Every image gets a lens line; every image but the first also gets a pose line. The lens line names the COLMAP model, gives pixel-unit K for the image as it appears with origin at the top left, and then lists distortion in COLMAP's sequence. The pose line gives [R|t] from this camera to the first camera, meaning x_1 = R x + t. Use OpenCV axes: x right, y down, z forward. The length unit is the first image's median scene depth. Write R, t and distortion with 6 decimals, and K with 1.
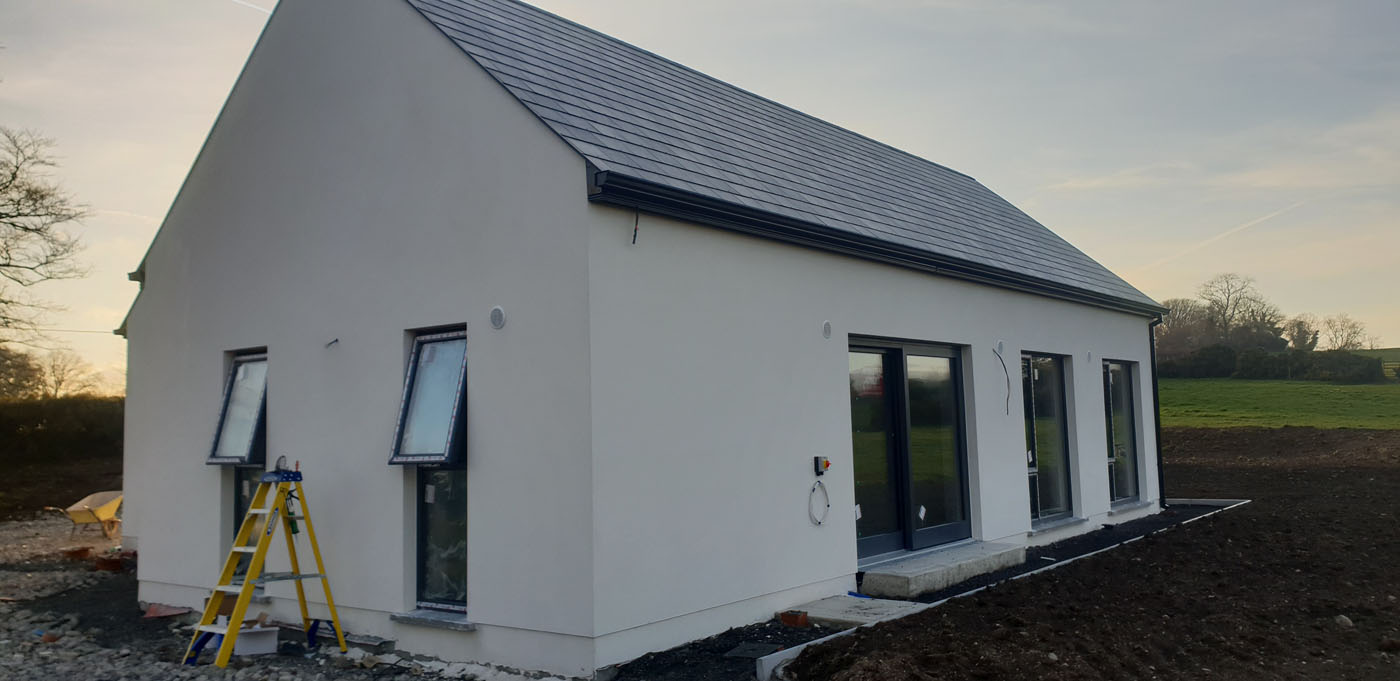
lens RADIAL K [[1118.1, 0, 713.1], [0, 1118.1, 310.3], [0, 0, 1]] dist [0.014935, 0.012654]
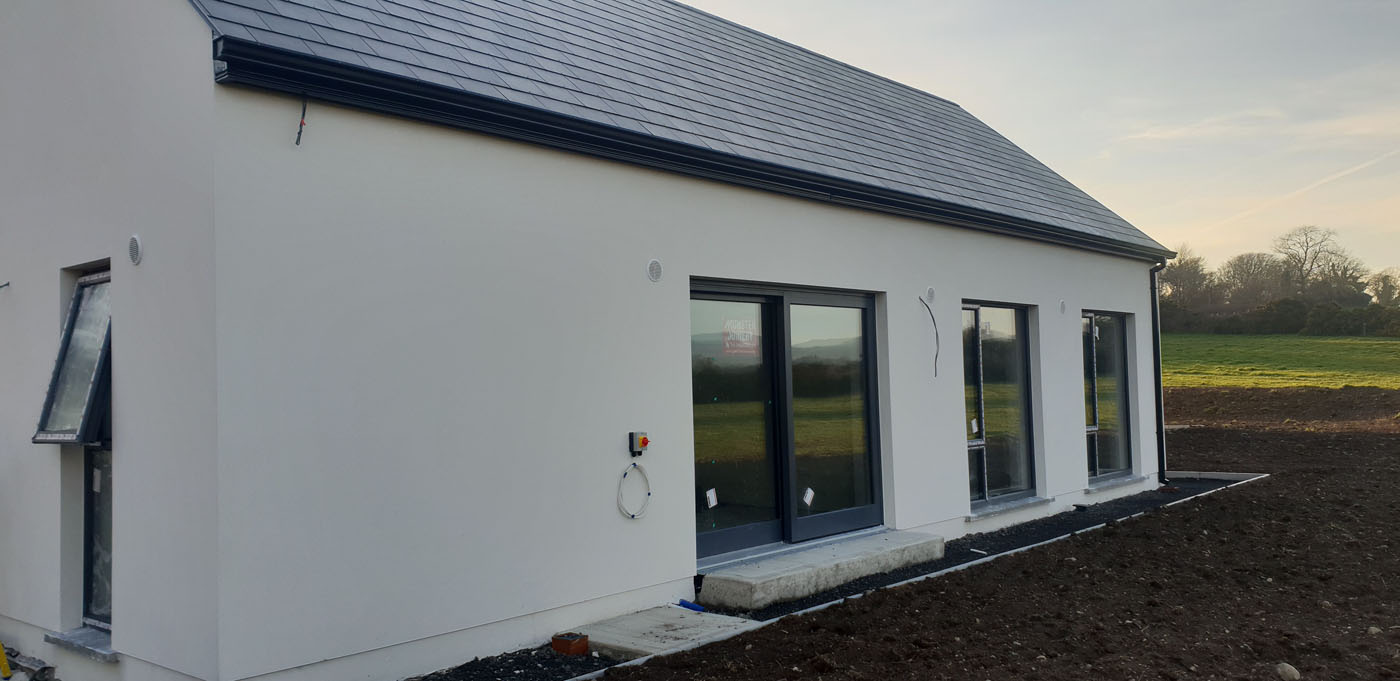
lens RADIAL K [[1111.4, 0, 702.0], [0, 1111.4, 356.2], [0, 0, 1]] dist [0.036180, -0.008625]
pose [[0.997911, 0.000591, -0.064601, 0.145268], [0.004491, 0.996904, 0.078499, 0.012772], [0.064448, -0.078625, 0.994819, 0.176481]]
